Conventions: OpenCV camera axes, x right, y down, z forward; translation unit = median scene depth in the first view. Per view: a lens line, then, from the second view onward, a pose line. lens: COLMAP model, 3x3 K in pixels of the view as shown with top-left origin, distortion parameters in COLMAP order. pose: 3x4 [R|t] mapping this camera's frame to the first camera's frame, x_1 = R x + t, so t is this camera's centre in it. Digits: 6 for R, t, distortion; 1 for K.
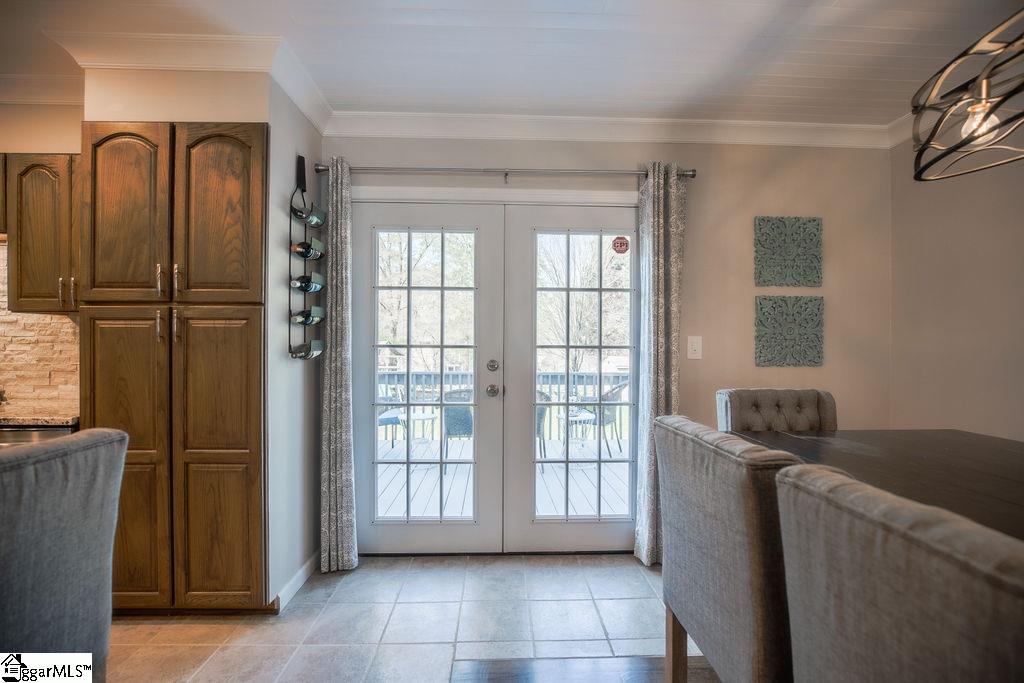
lens RADIAL K [[472.7, 0, 513.8], [0, 472.7, 346.5], [0, 0, 1]] dist [-0.025582, 0.000566]
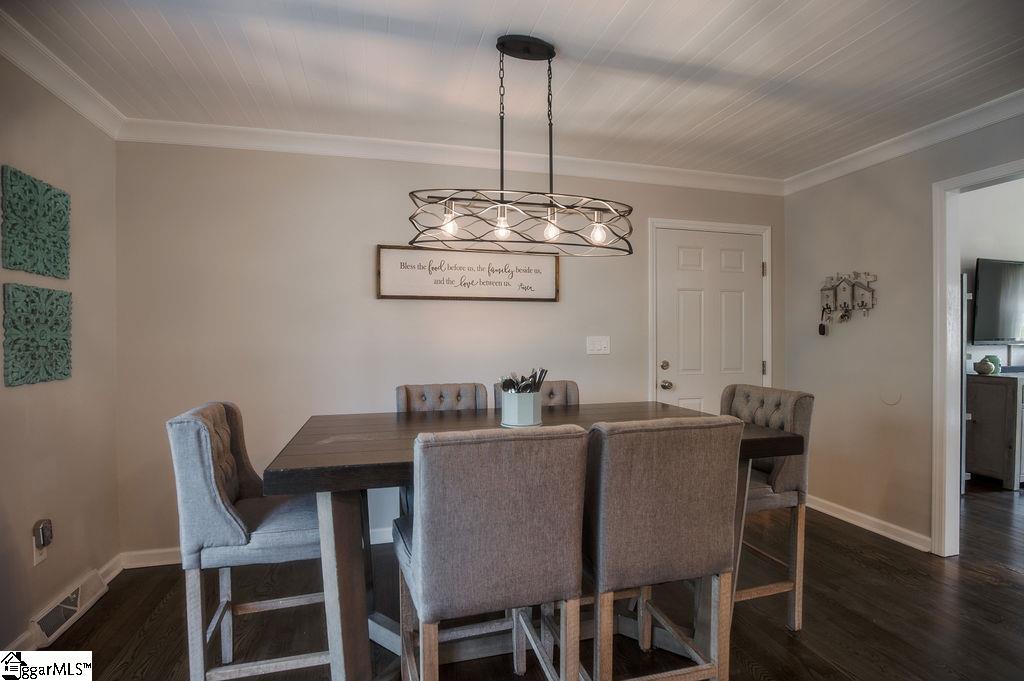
lens RADIAL K [[477.7, 0, 487.1], [0, 477.7, 342.4], [0, 0, 1]] dist [-0.022087, 0.000388]
pose [[-0.221200, -0.011159, 0.975165, -0.311240], [0.004444, 0.999913, 0.012450, -0.028974], [-0.975218, 0.007087, -0.221131, 0.507602]]
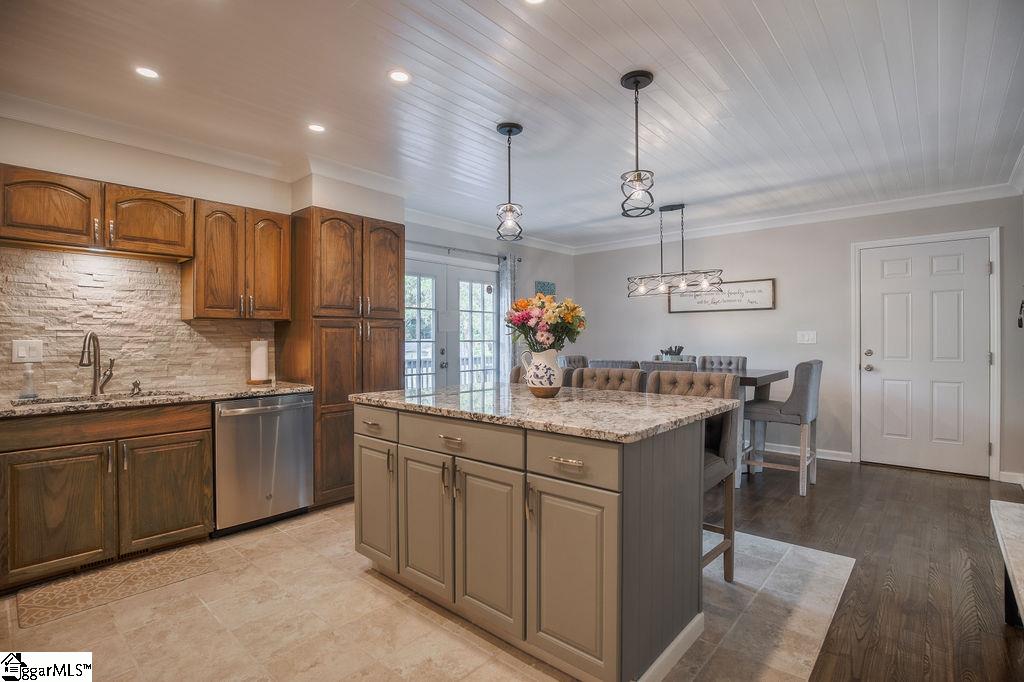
lens RADIAL K [[494.3, 0, 511.7], [0, 494.3, 343.5], [0, 0, 1]] dist [-0.031387, 0.000816]
pose [[0.693854, -0.012674, 0.720004, -1.307476], [0.008132, 0.999919, 0.009765, -0.008984], [-0.720070, -0.000921, 0.693901, -0.554276]]
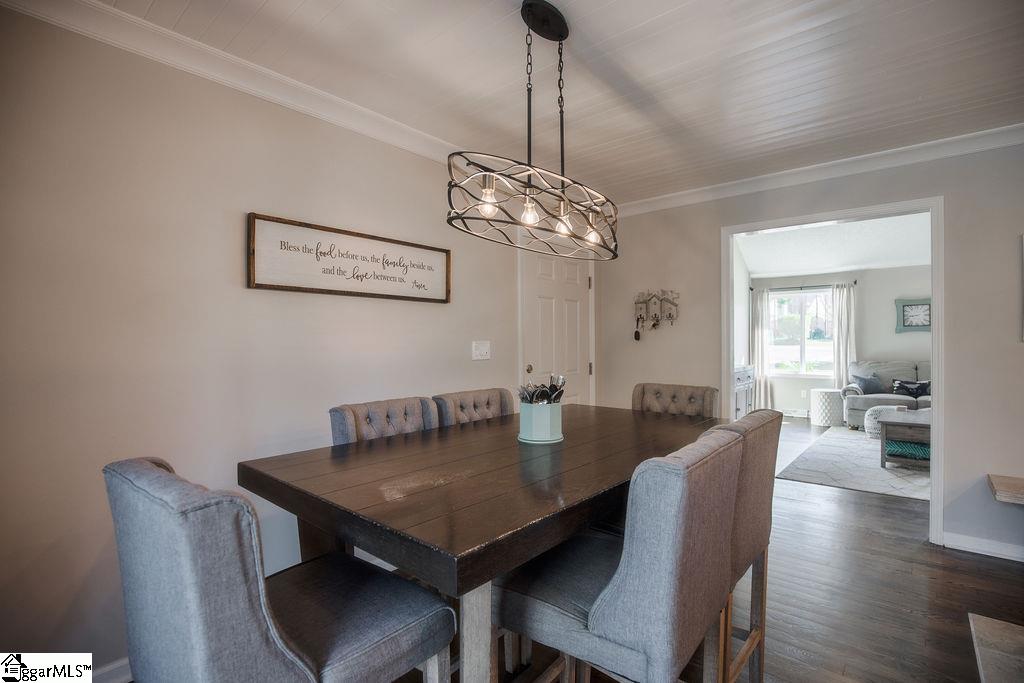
lens RADIAL K [[488.0, 0, 491.2], [0, 488.0, 344.9], [0, 0, 1]] dist [-0.010920, 0.000155]
pose [[-0.728011, -0.004102, 0.685553, -0.015022], [0.002732, 0.999957, 0.008885, -0.028943], [-0.685560, 0.008341, -0.727968, 0.830707]]
